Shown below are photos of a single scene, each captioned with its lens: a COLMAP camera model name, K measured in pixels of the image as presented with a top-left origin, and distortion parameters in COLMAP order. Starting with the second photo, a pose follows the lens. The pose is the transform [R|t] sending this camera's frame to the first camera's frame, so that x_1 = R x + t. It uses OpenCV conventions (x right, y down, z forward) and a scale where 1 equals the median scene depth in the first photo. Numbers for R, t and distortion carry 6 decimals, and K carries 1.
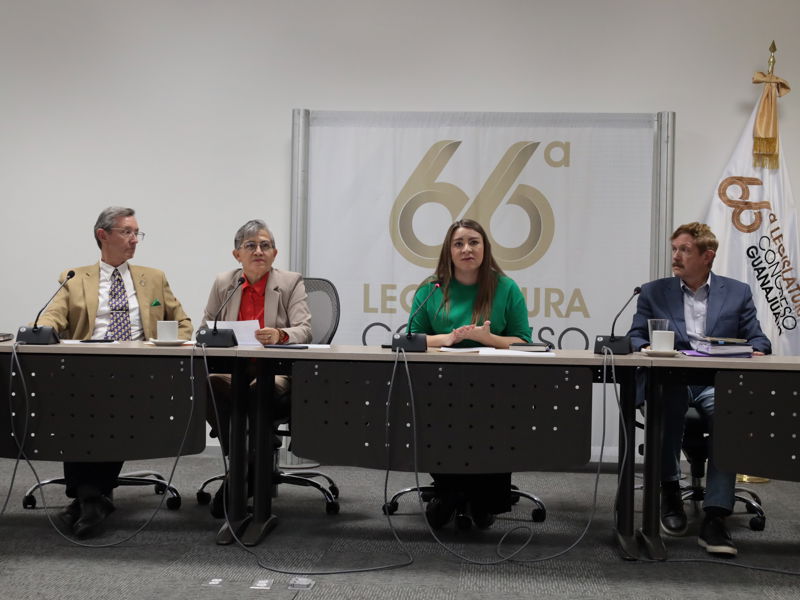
lens RADIAL K [[1151.1, 0, 400.0], [0, 1151.1, 300.0], [0, 0, 1]] dist [0.019333, 0.015617]
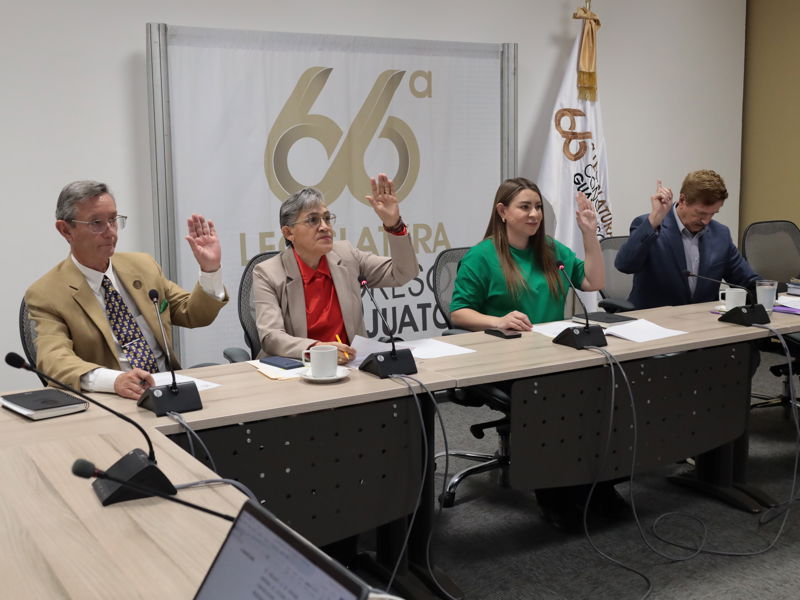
lens RADIAL K [[1005.6, 0, 400.0], [0, 1005.6, 300.0], [0, 0, 1]] dist [0.004374, -0.024986]
pose [[0.807689, -0.117255, 0.577832, -0.391345], [0.026825, 0.986319, 0.162650, -0.087651], [-0.588998, -0.115870, 0.799784, 0.326280]]
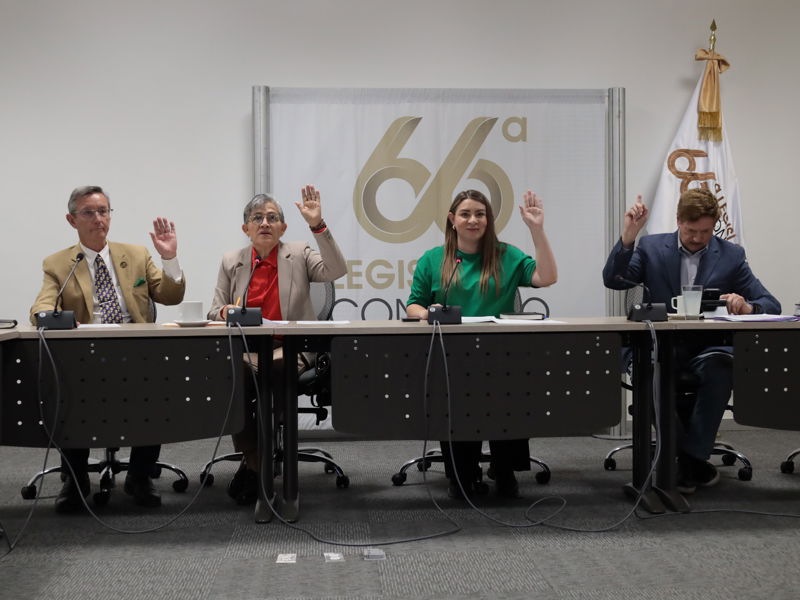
lens RADIAL K [[1151.1, 0, 400.0], [0, 1151.1, 300.0], [0, 0, 1]] dist [0.019333, 0.015617]
pose [[0.987811, -0.031195, 0.152497, -0.128896], [0.028176, 0.999363, 0.021921, 0.000219], [-0.153084, -0.017357, 0.988061, -0.002701]]
